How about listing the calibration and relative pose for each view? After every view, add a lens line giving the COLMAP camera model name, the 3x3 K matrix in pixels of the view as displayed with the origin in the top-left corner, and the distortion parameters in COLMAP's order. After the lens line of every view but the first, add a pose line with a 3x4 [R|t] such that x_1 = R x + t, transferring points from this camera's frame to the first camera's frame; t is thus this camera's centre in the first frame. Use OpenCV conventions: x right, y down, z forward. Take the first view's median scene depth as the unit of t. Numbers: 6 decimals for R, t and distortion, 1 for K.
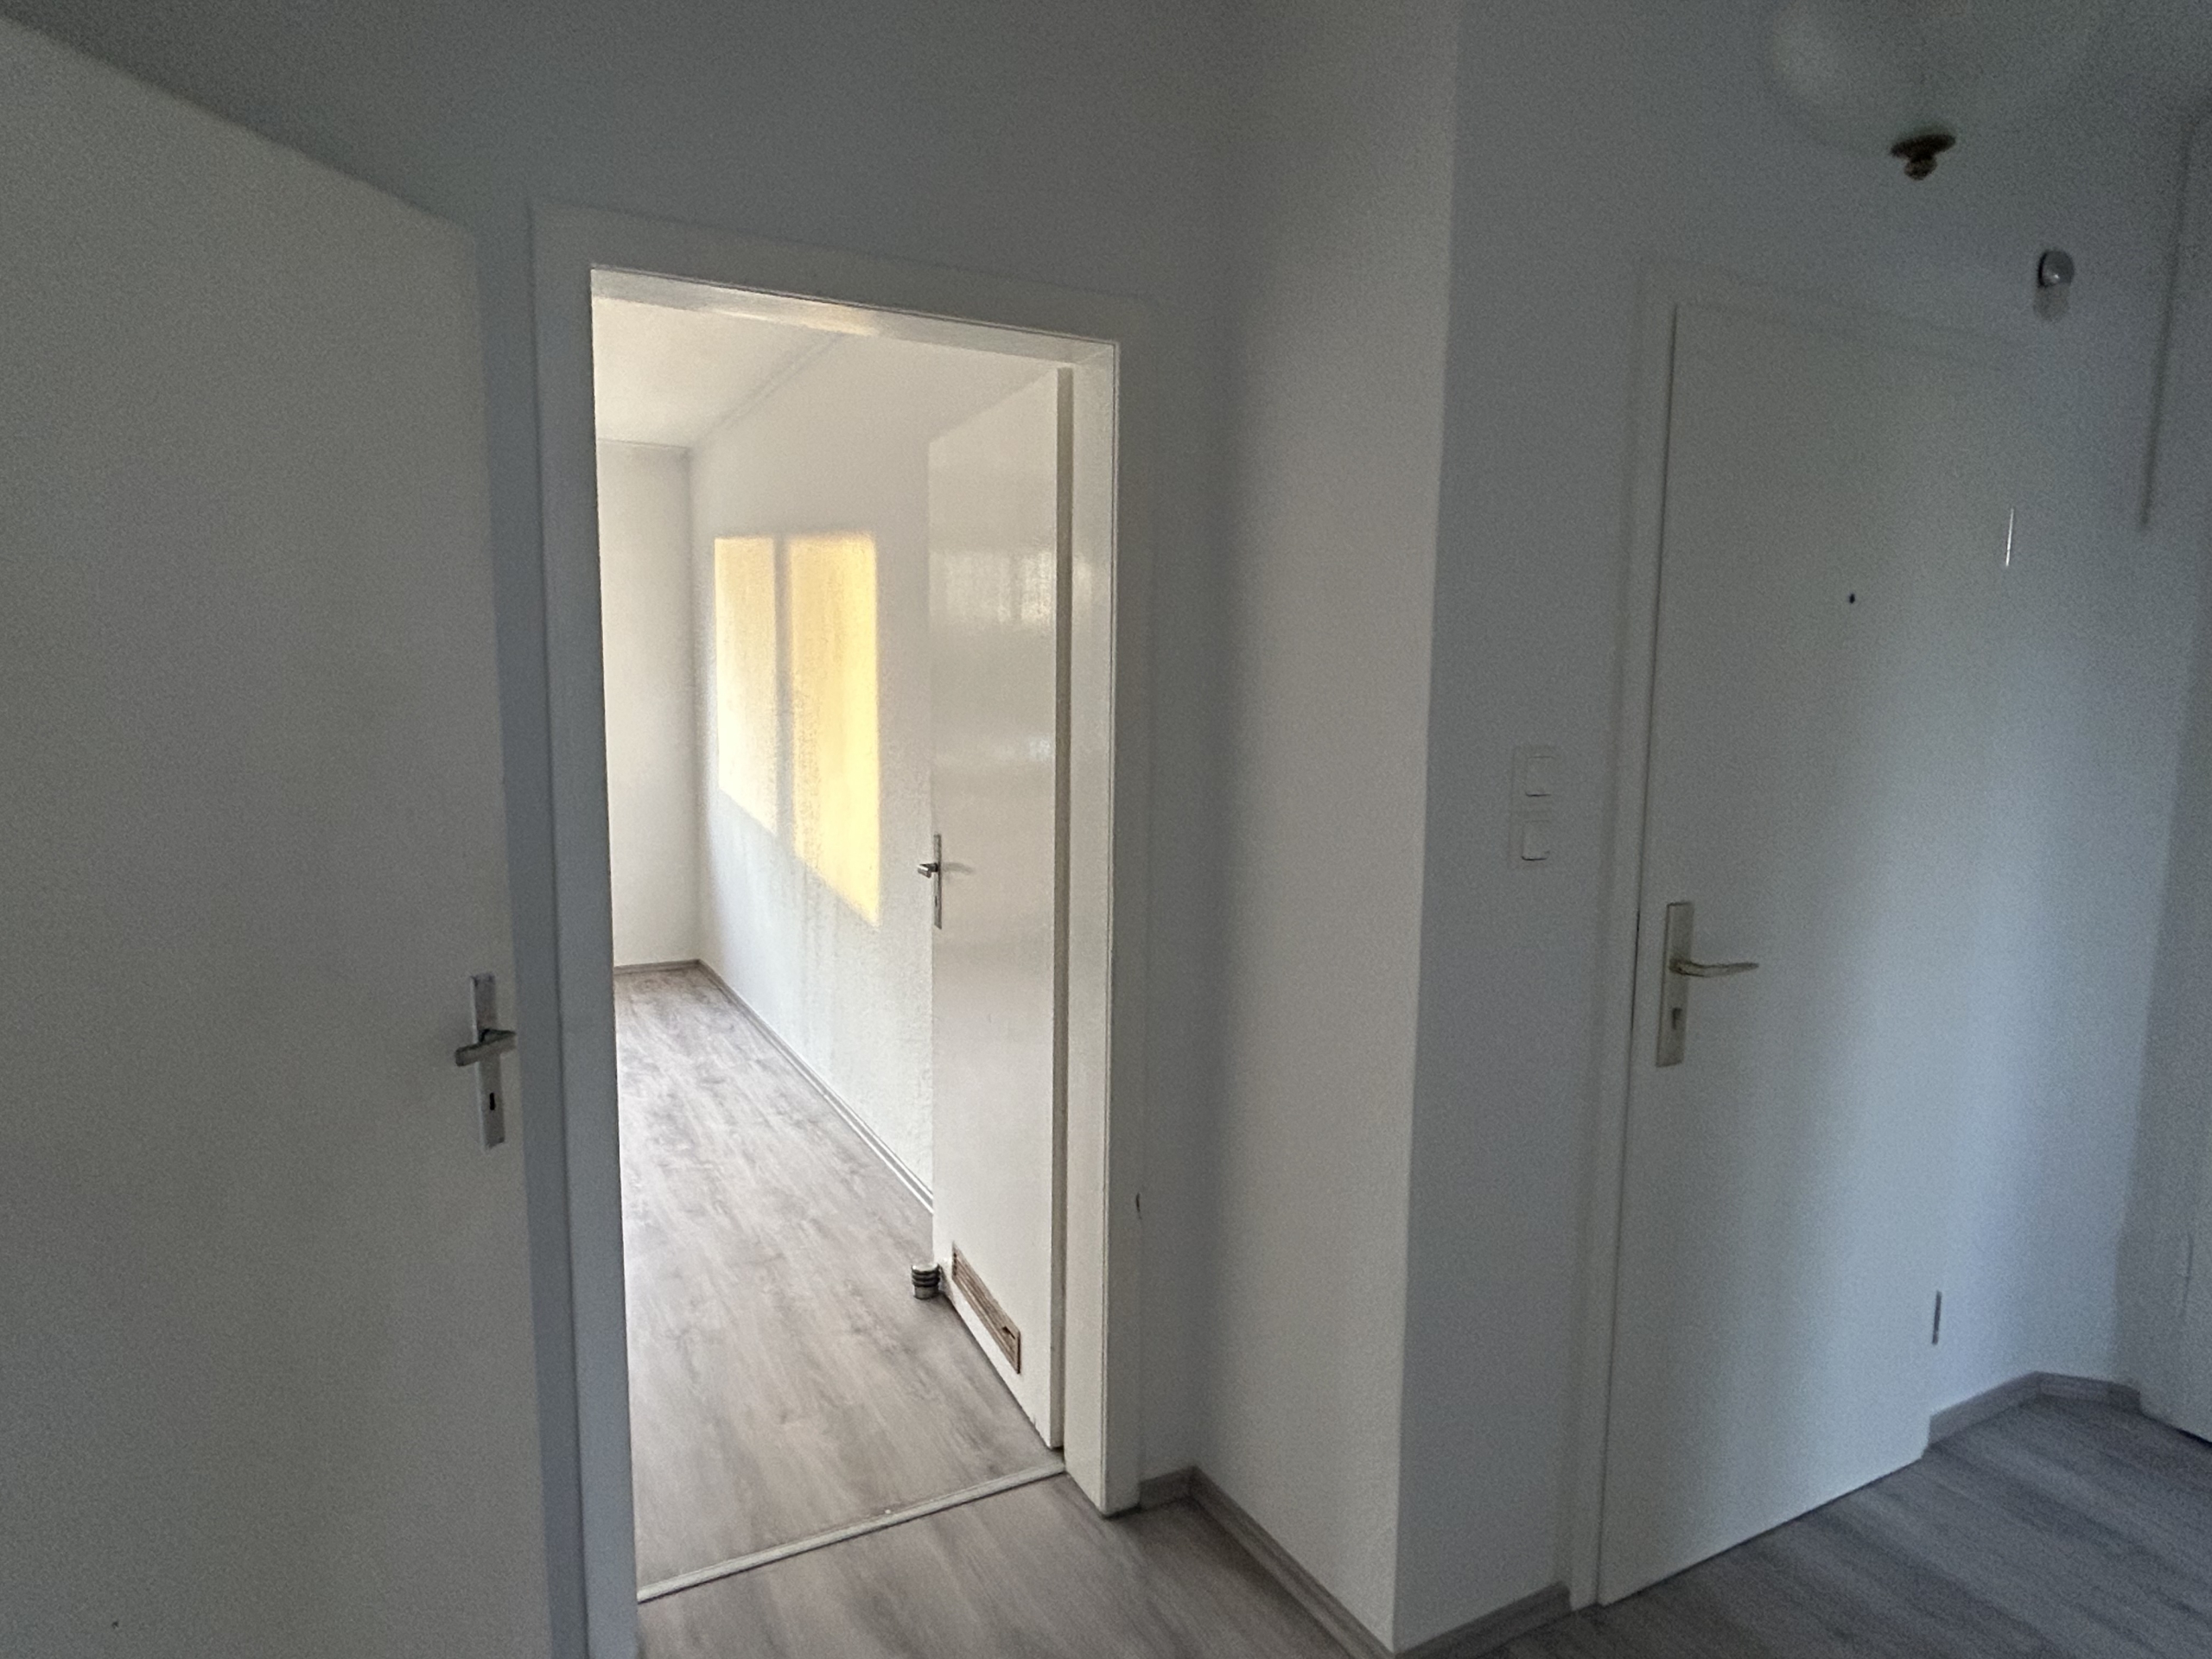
lens RADIAL K [[1299.9, 0, 1106.0], [0, 1299.9, 829.5], [0, 0, 1]] dist [0.000618, -0.000173]
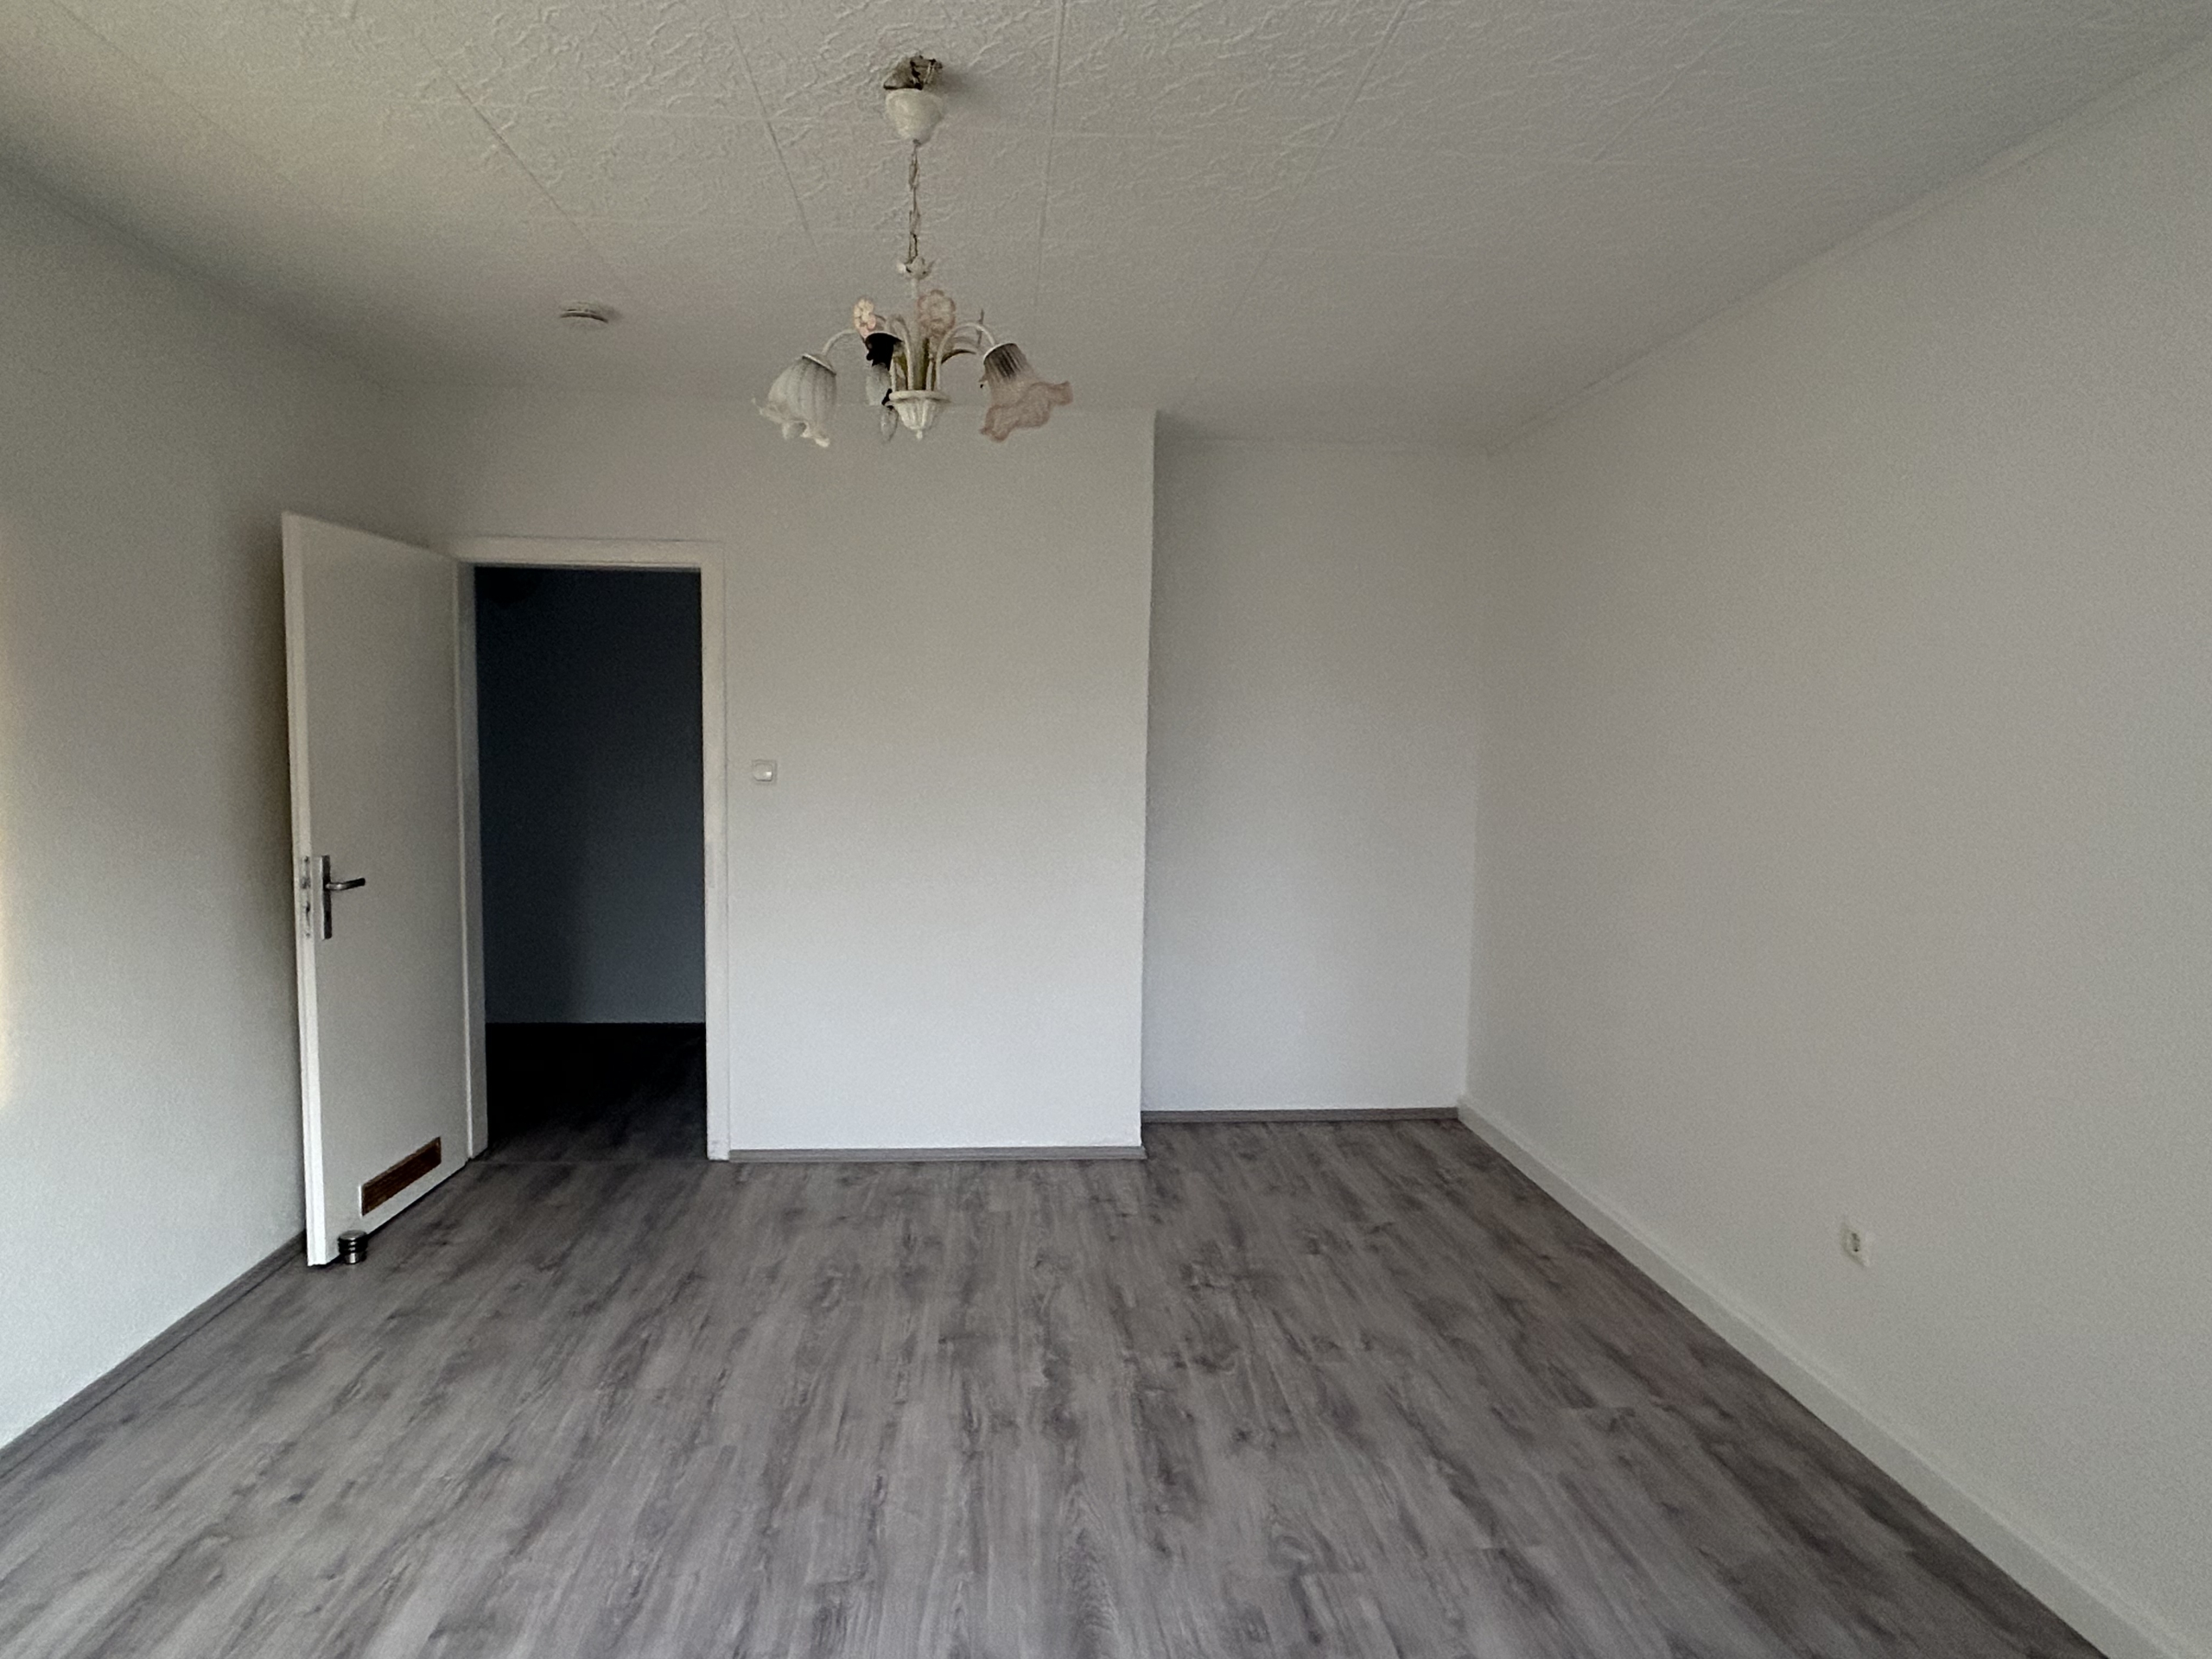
lens RADIAL K [[1299.9, 0, 1106.0], [0, 1299.9, 829.5], [0, 0, 1]] dist [0.000618, -0.000173]
pose [[-0.920450, -0.062204, 0.385879, -1.024419], [0.015823, 0.980516, 0.195803, -0.200066], [-0.390540, 0.186332, -0.901531, 1.493430]]
